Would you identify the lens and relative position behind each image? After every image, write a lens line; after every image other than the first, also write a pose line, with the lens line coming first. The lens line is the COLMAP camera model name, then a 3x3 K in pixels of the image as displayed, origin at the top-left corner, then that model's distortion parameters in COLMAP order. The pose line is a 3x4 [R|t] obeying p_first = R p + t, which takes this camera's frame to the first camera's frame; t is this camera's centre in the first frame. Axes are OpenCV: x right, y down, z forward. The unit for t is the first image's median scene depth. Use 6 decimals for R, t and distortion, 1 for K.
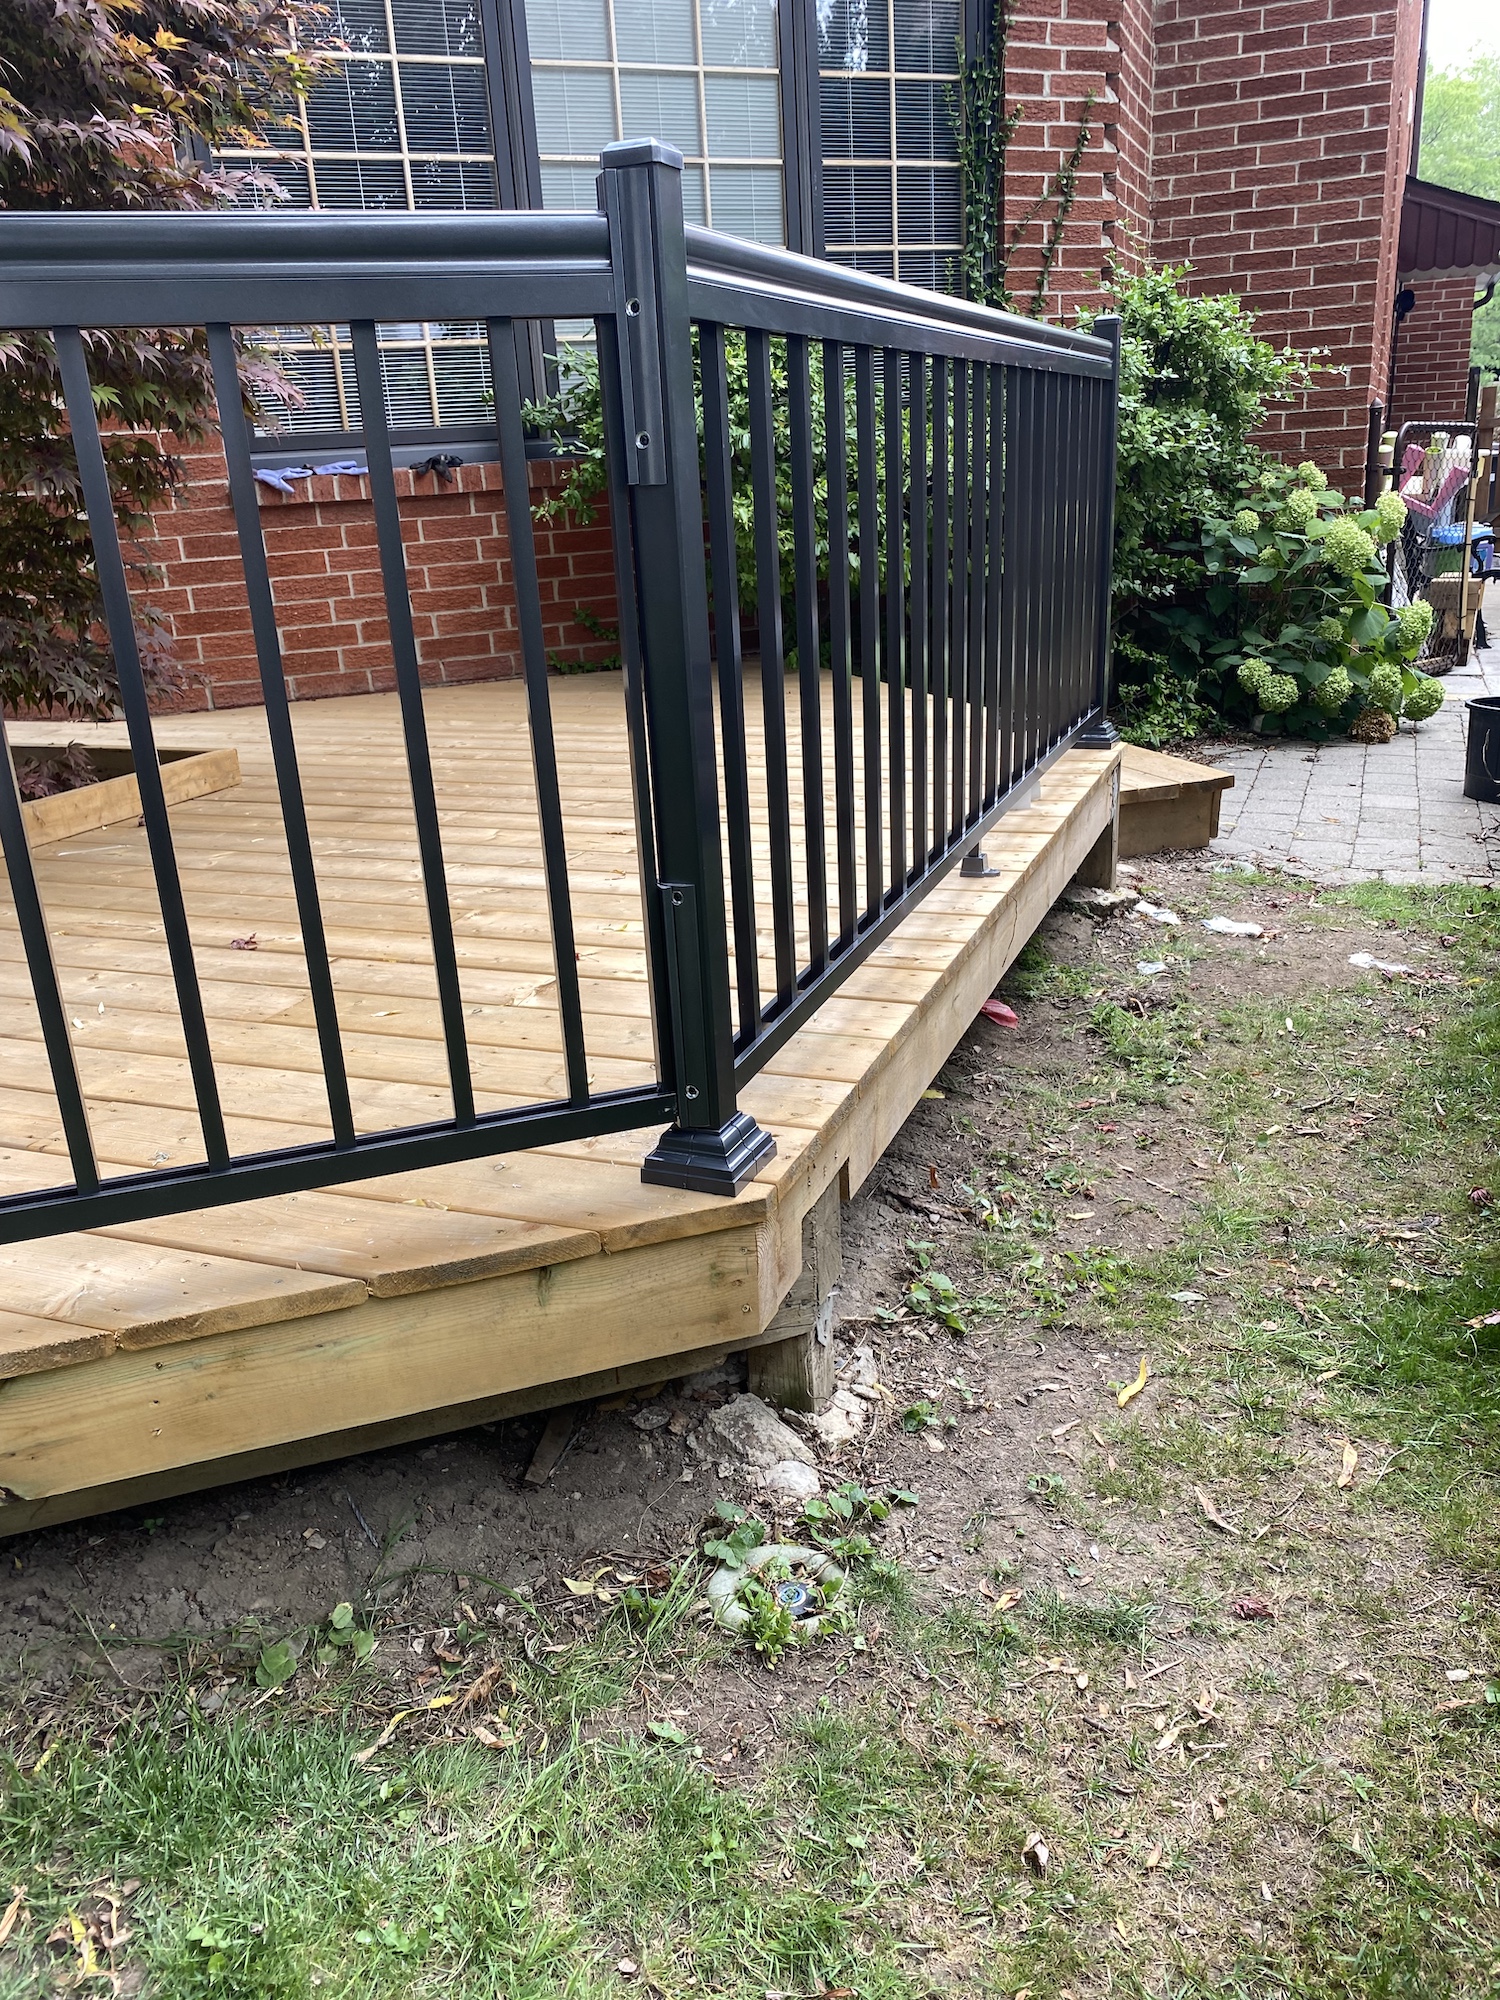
lens RADIAL K [[1517.8, 0, 755.3], [0, 1517.8, 980.0], [0, 0, 1]] dist [0.005819, -0.006194]
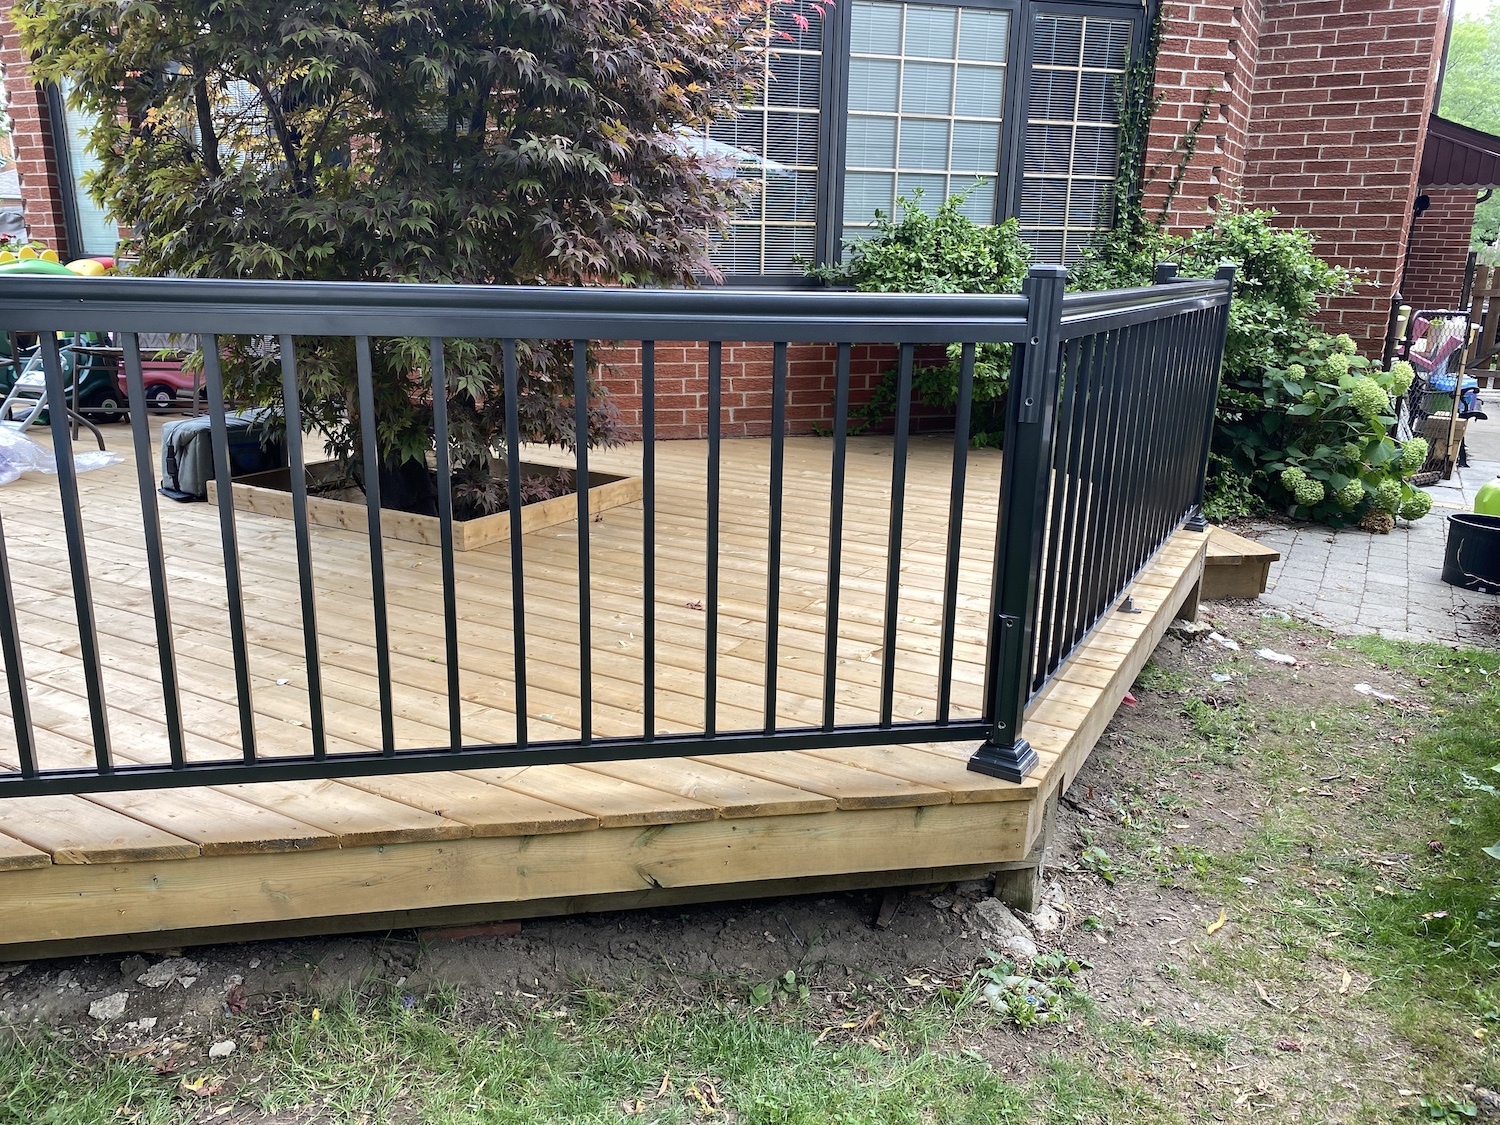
lens RADIAL K [[1124.5, 0, 750.0], [0, 1124.5, 562.5], [0, 0, 1]] dist [0.002449, 0.001531]
pose [[0.988160, 0.104809, -0.112052, -0.112431], [-0.111733, 0.992079, -0.057393, -0.005908], [0.105149, 0.069234, 0.992043, -0.228654]]
